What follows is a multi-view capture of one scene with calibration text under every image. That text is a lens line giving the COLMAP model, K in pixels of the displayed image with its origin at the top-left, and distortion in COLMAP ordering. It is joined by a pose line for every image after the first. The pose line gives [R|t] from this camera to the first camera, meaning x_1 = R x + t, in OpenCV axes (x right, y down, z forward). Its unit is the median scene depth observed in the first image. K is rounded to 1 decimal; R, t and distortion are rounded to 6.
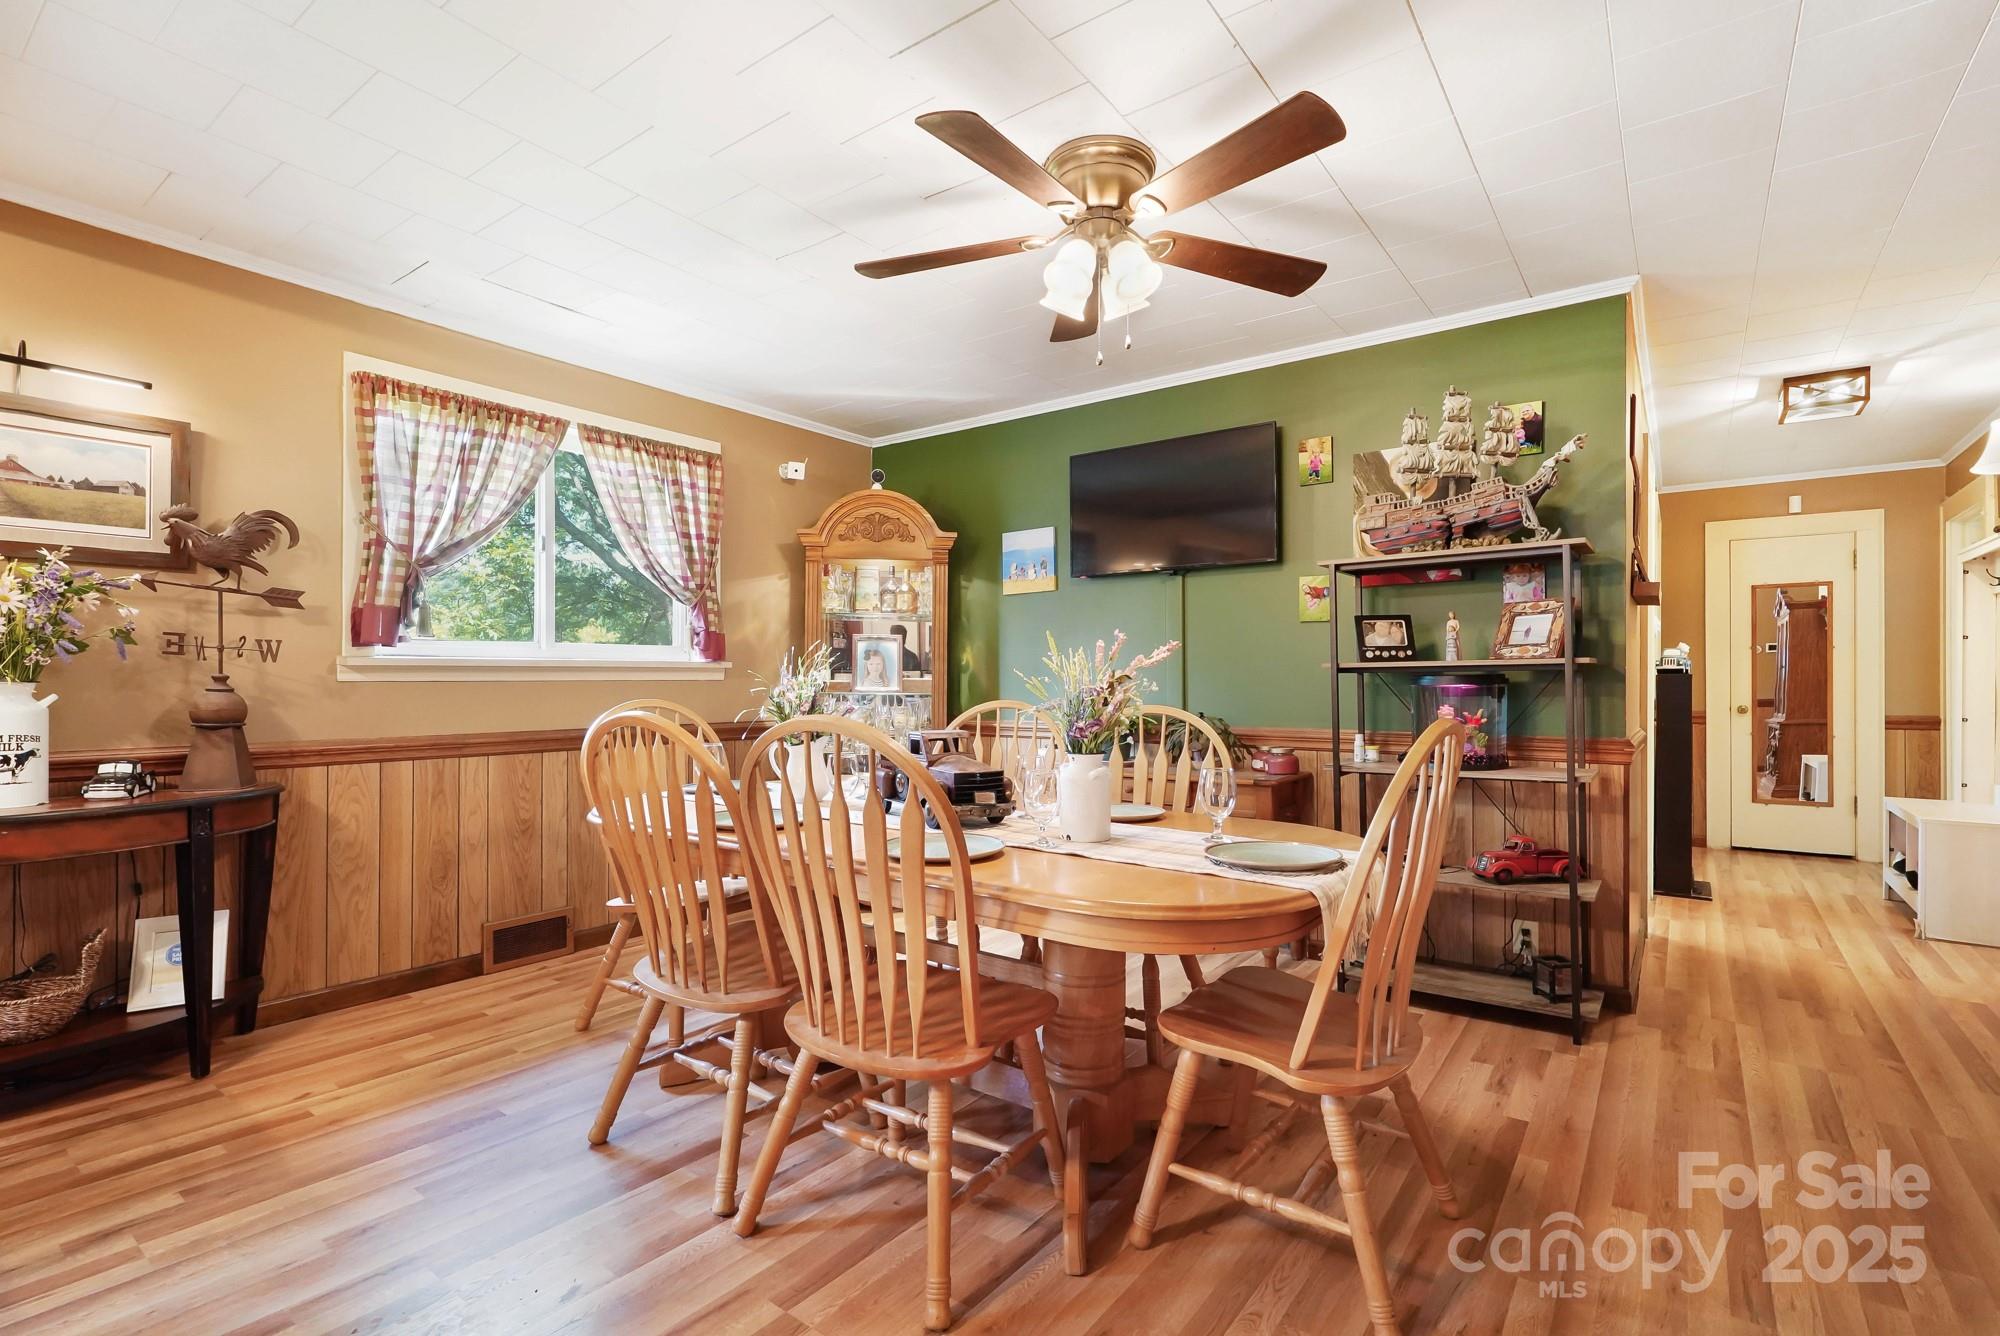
lens RADIAL K [[921.4, 0, 1000.0], [0, 921.4, 668.0], [0, 0, 1]] dist [-0.002656, -0.000347]
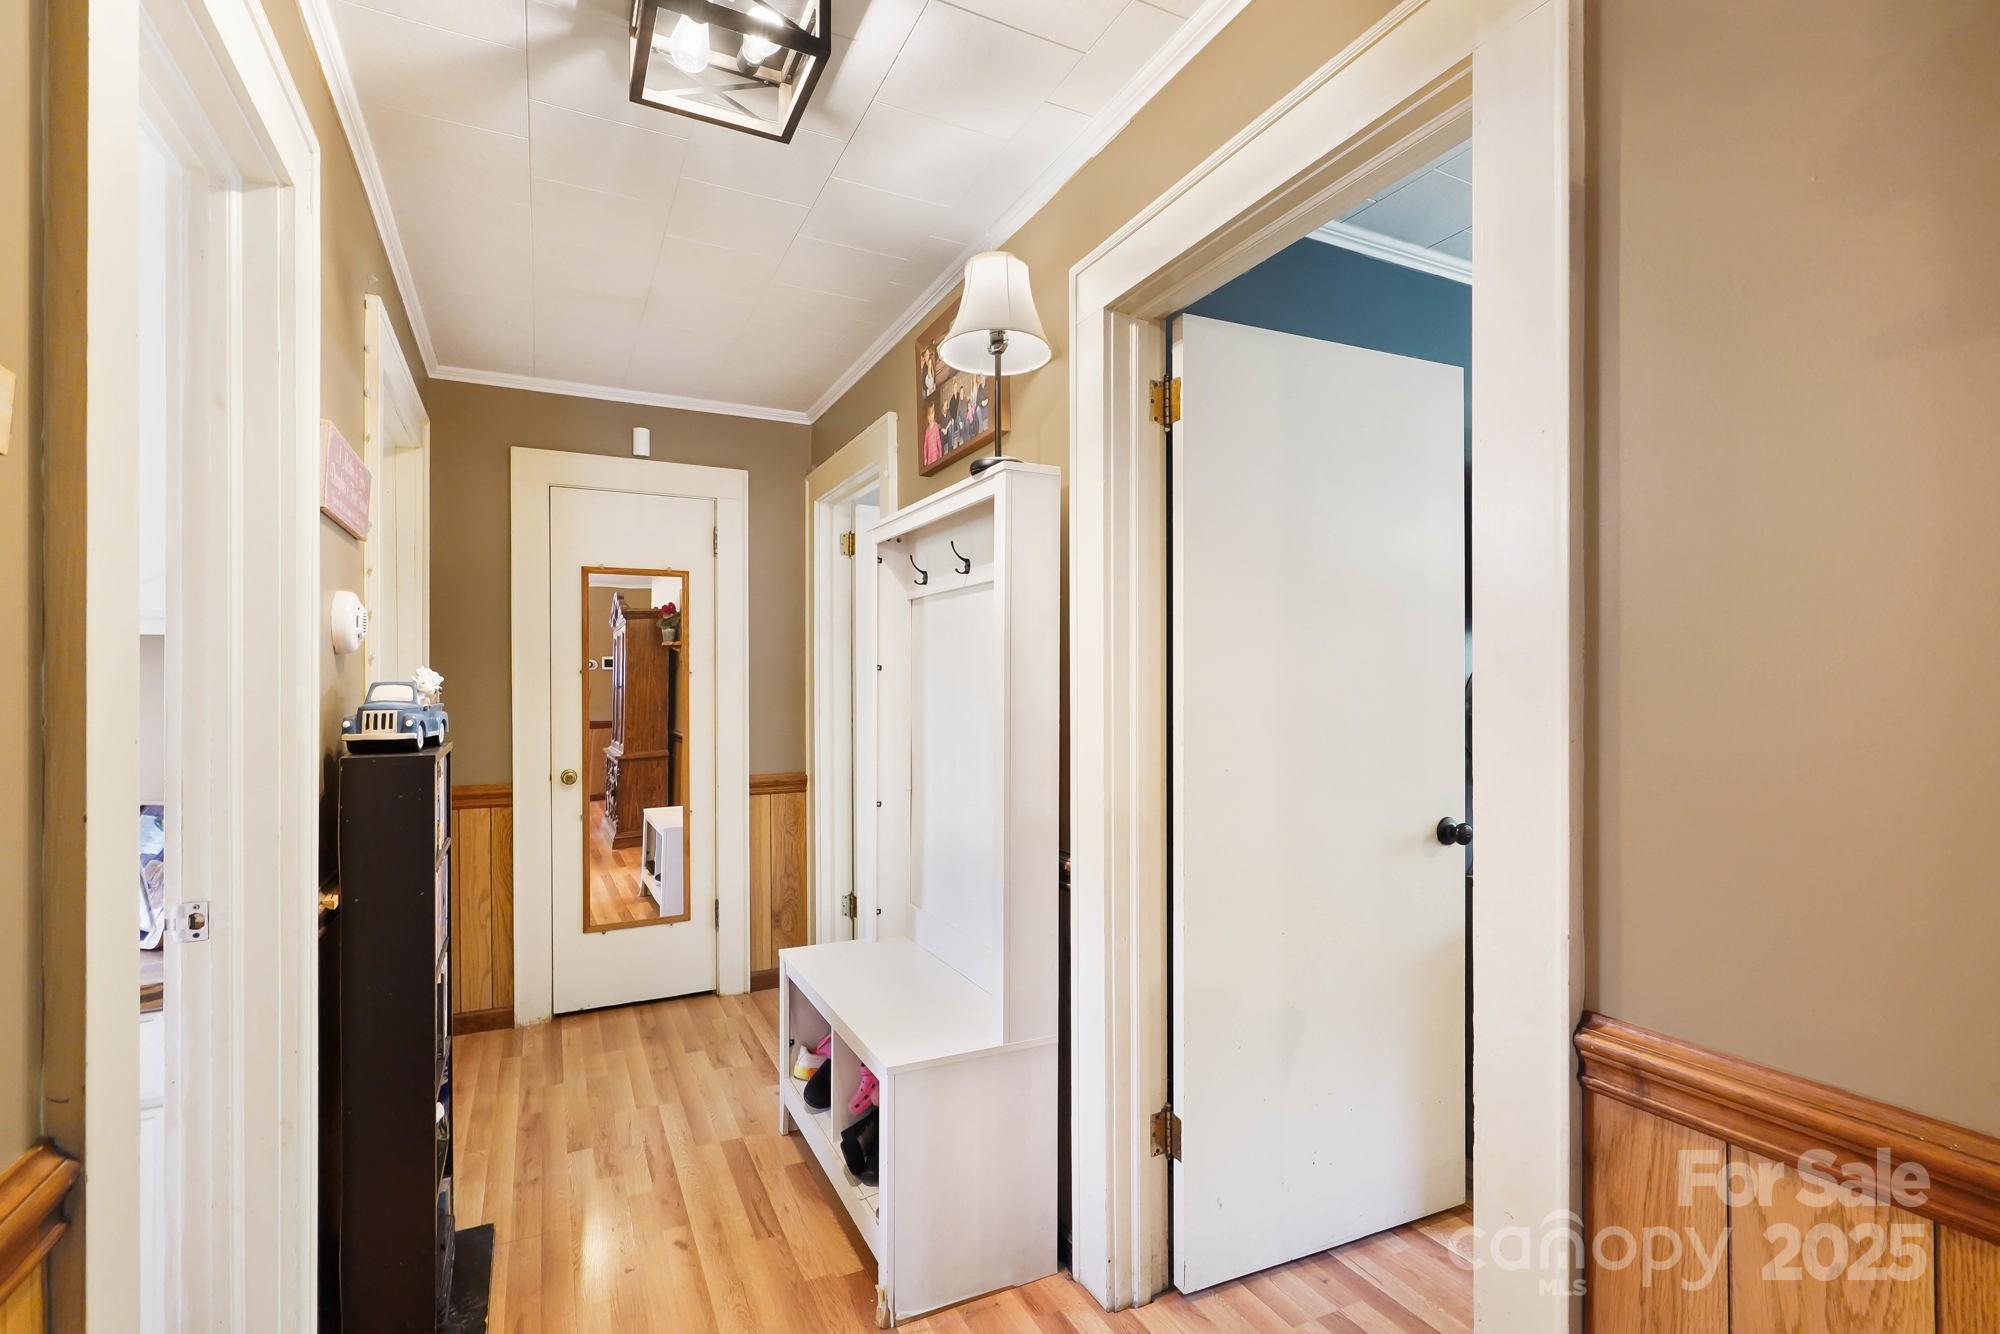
lens RADIAL K [[921.0, 0, 1003.1], [0, 921.0, 698.8], [0, 0, 1]] dist [-0.003572, -0.000123]
pose [[0.448789, -0.016829, 0.893479, 0.528883], [-0.008654, 0.999694, 0.023177, -0.026909], [-0.893596, -0.018134, 0.448506, 0.635317]]
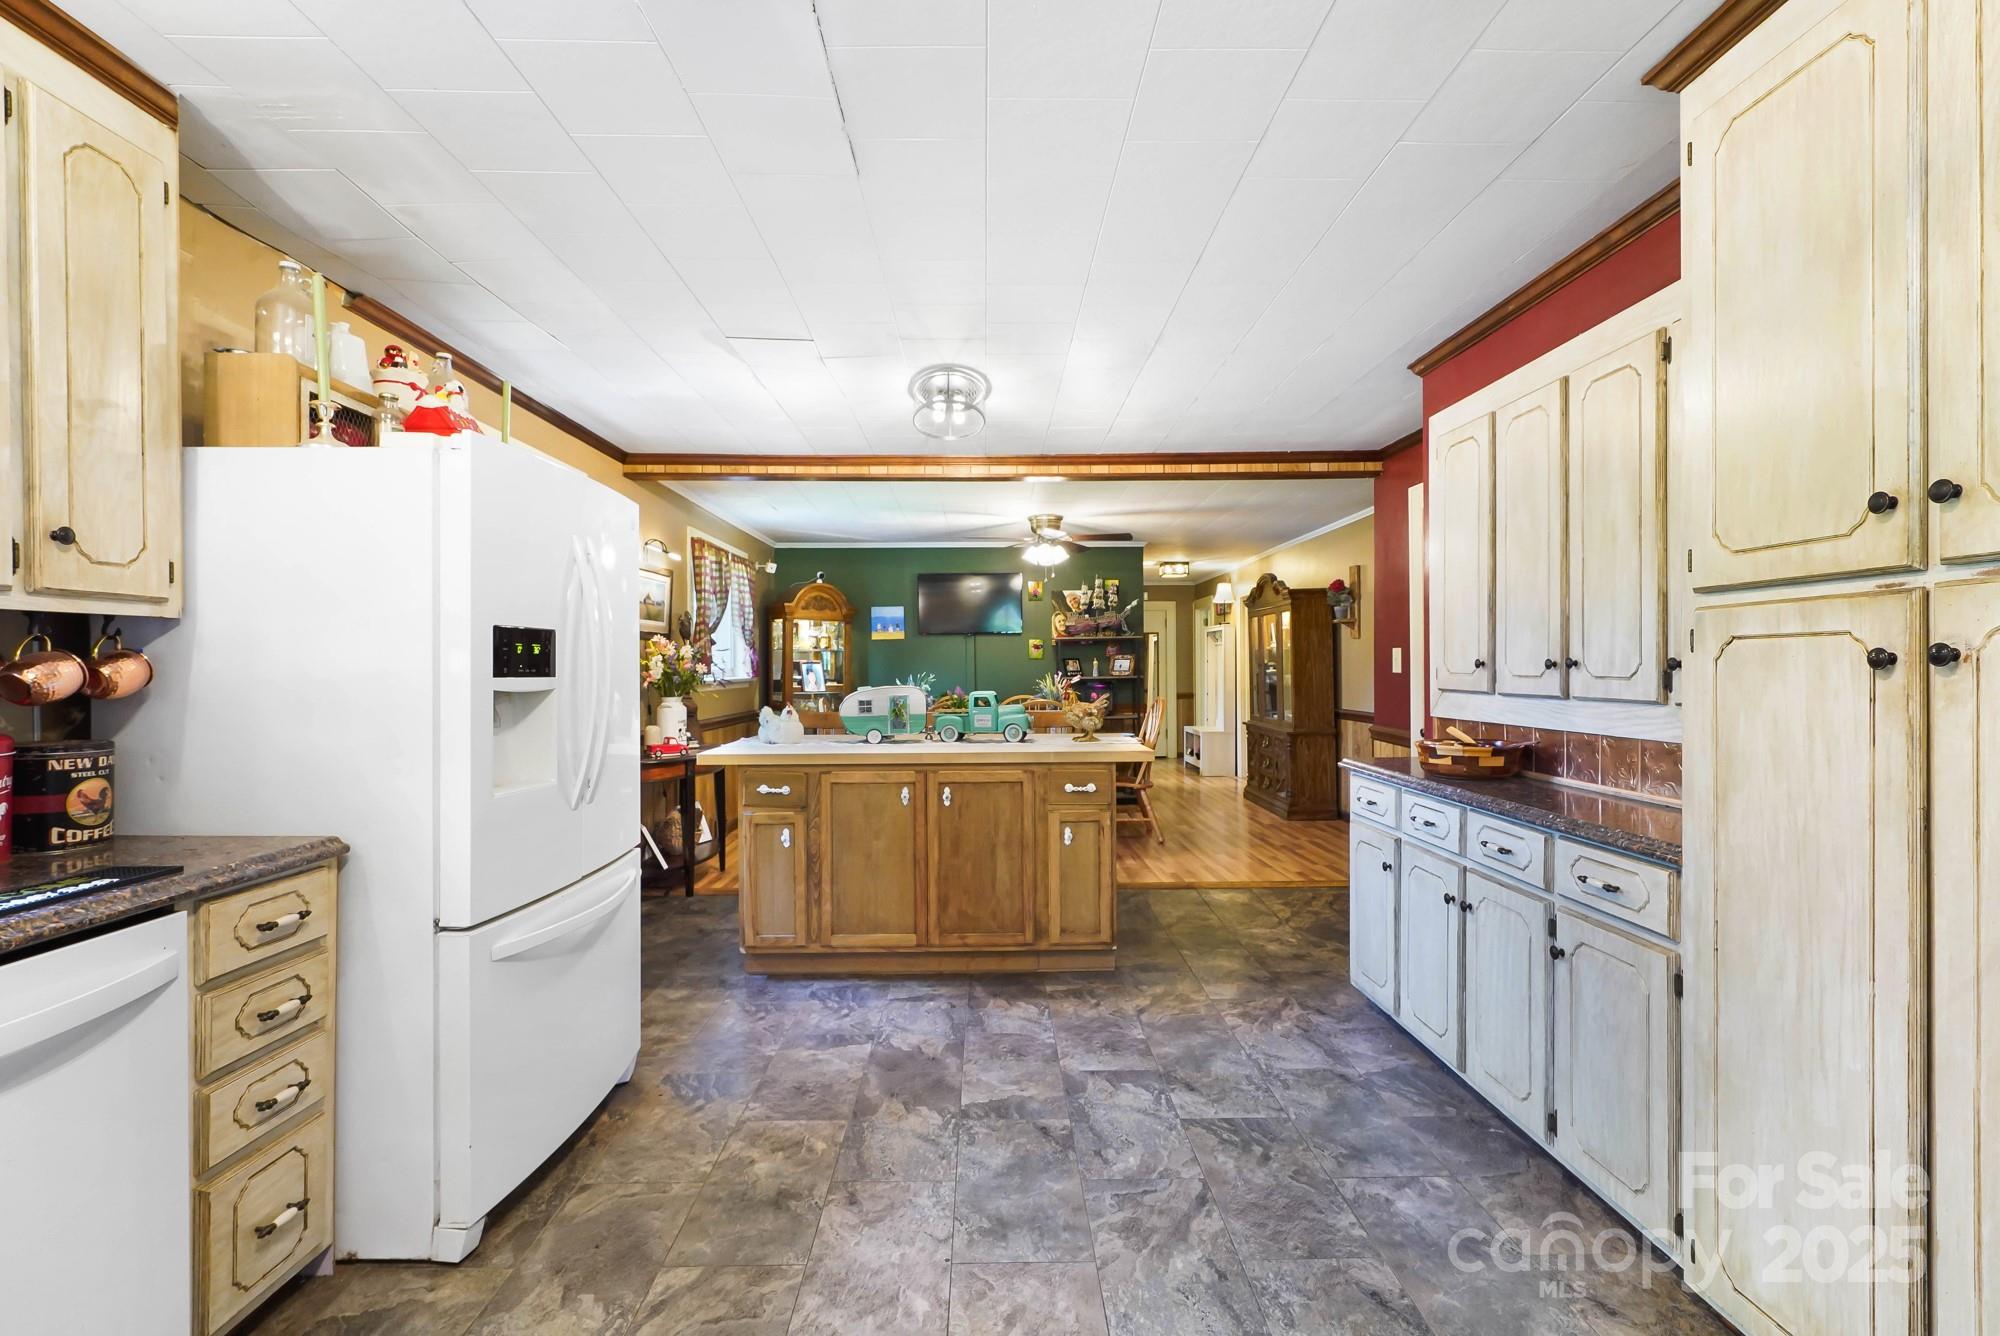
lens RADIAL K [[921.4, 0, 1000.0], [0, 921.4, 668.0], [0, 0, 1]] dist [-0.002656, -0.000347]
pose [[0.794676, -0.006162, 0.607002, -0.913294], [-0.000834, 0.999936, 0.011243, -0.041630], [-0.607033, -0.009440, 0.794621, -0.647505]]
